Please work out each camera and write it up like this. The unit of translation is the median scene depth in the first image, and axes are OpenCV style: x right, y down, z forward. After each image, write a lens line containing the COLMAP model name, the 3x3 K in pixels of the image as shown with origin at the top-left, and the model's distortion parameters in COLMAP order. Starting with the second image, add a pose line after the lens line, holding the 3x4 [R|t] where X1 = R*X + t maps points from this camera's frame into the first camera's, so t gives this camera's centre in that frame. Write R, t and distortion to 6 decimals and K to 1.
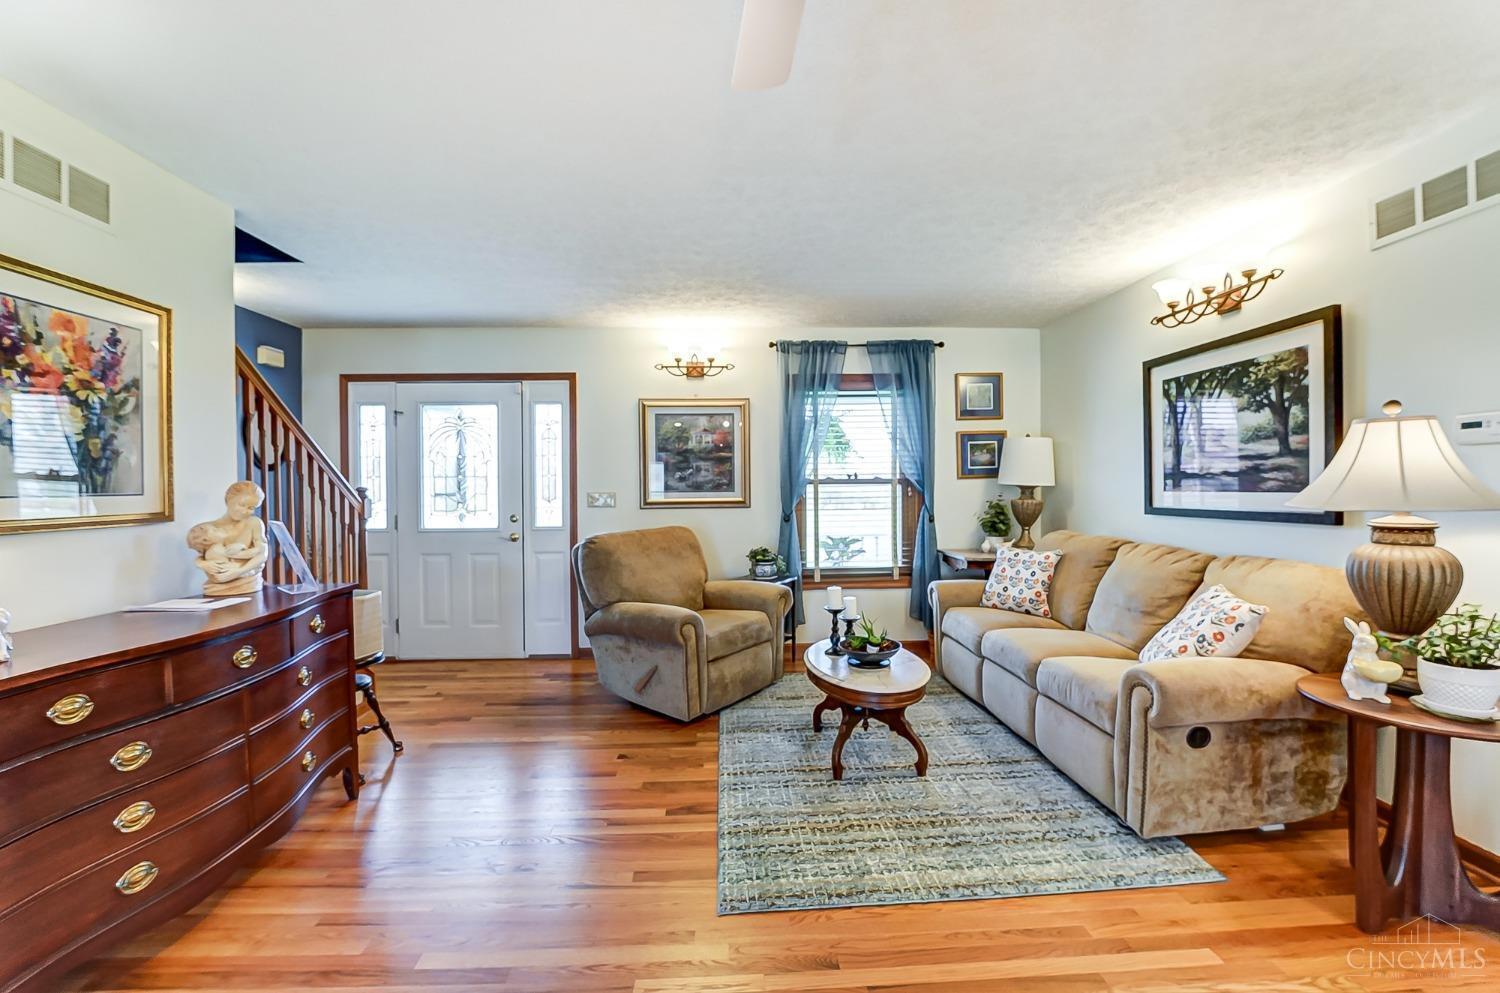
lens RADIAL K [[629.9, 0, 753.9], [0, 629.9, 497.3], [0, 0, 1]] dist [-0.025705, 0.002123]
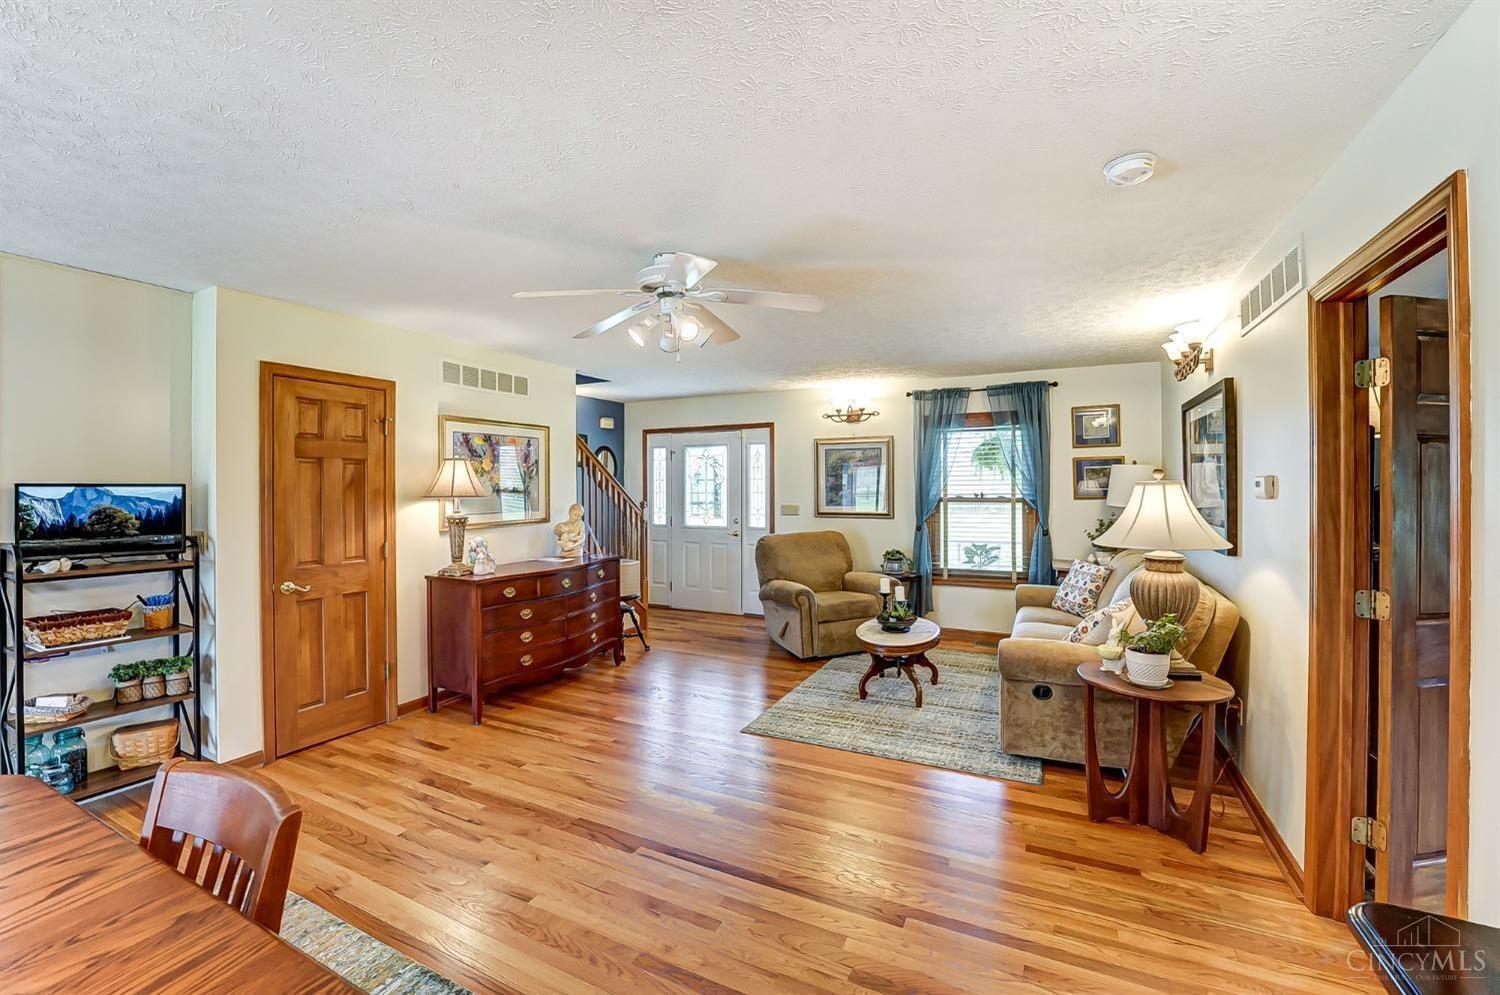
lens RADIAL K [[629.9, 0, 749.0], [0, 629.9, 490.0], [0, 0, 1]] dist [-0.025705, 0.002123]
pose [[0.872558, 0.009730, -0.488413, 0.473939], [-0.010902, 0.999940, 0.000443, -0.051845], [0.488388, 0.004938, 0.872613, -0.373400]]
